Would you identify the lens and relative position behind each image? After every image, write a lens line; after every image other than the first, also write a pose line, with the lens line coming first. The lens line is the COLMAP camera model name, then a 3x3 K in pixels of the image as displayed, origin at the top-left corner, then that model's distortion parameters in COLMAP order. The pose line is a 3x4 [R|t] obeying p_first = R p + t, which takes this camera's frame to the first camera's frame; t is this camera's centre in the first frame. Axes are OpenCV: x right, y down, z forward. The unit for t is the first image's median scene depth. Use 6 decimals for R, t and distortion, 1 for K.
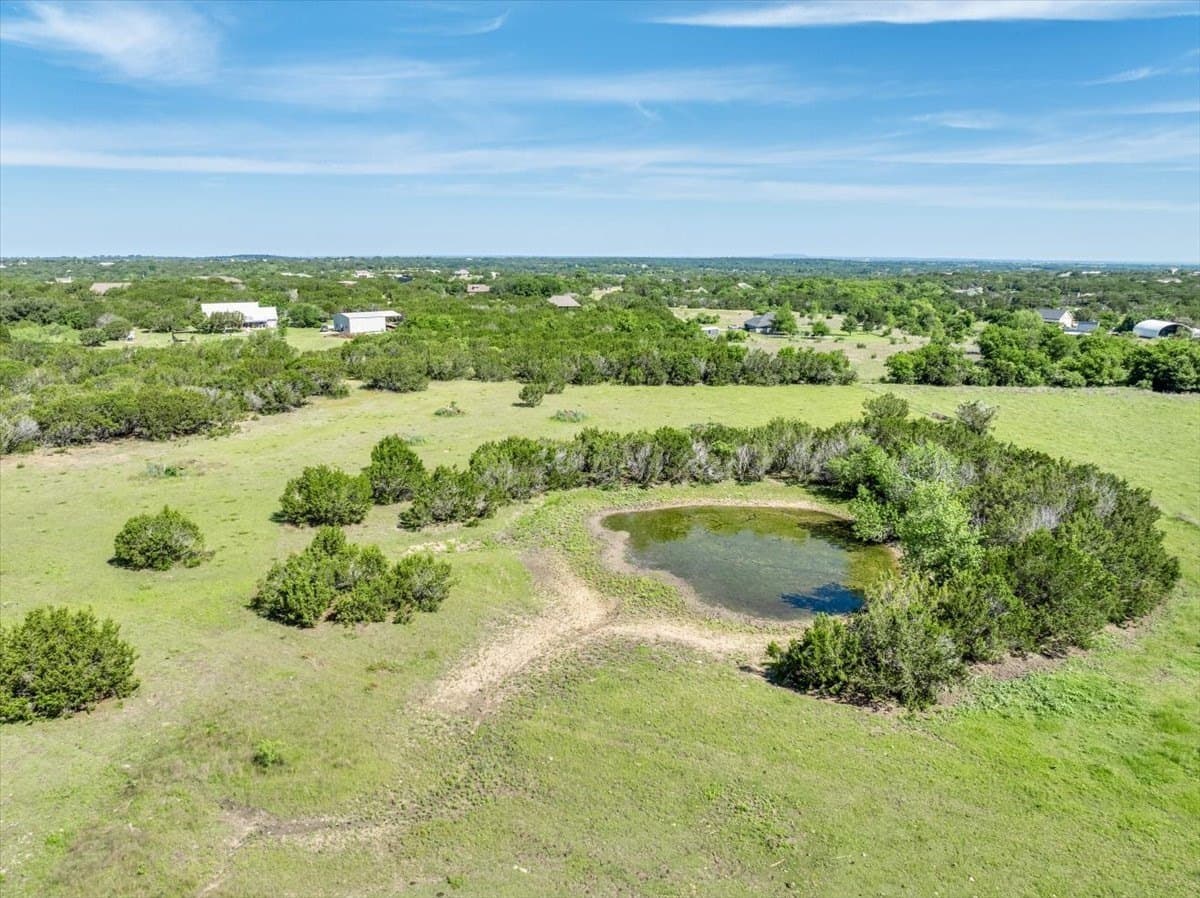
lens RADIAL K [[859.6, 0, 598.9], [0, 859.6, 444.1], [0, 0, 1]] dist [-0.047328, 0.015825]
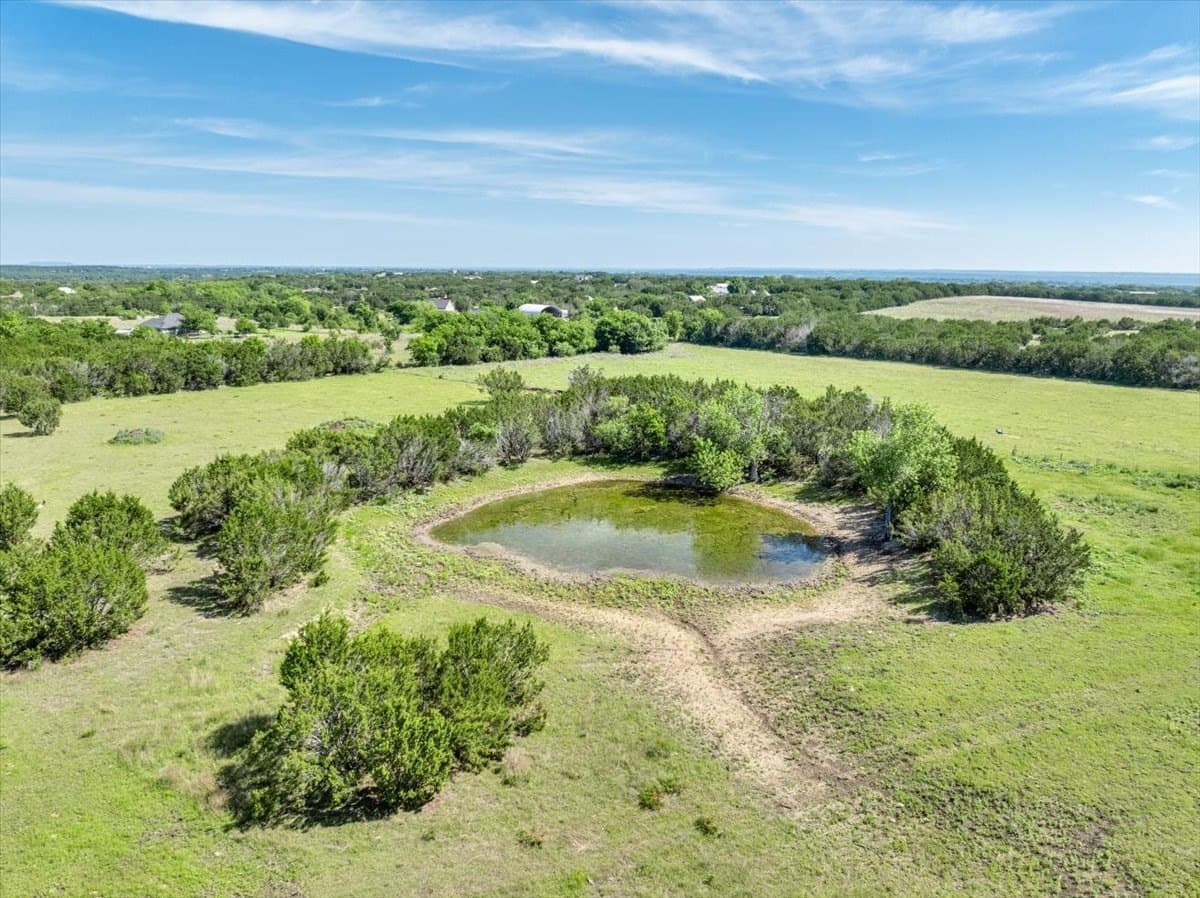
lens RADIAL K [[859.6, 0, 589.5], [0, 859.6, 436.4], [0, 0, 1]] dist [-0.047328, 0.015825]
pose [[0.699298, -0.133150, 0.702320, -0.217736], [0.145642, 0.988429, 0.042377, -0.006488], [-0.699836, 0.072653, 0.710599, 0.186386]]
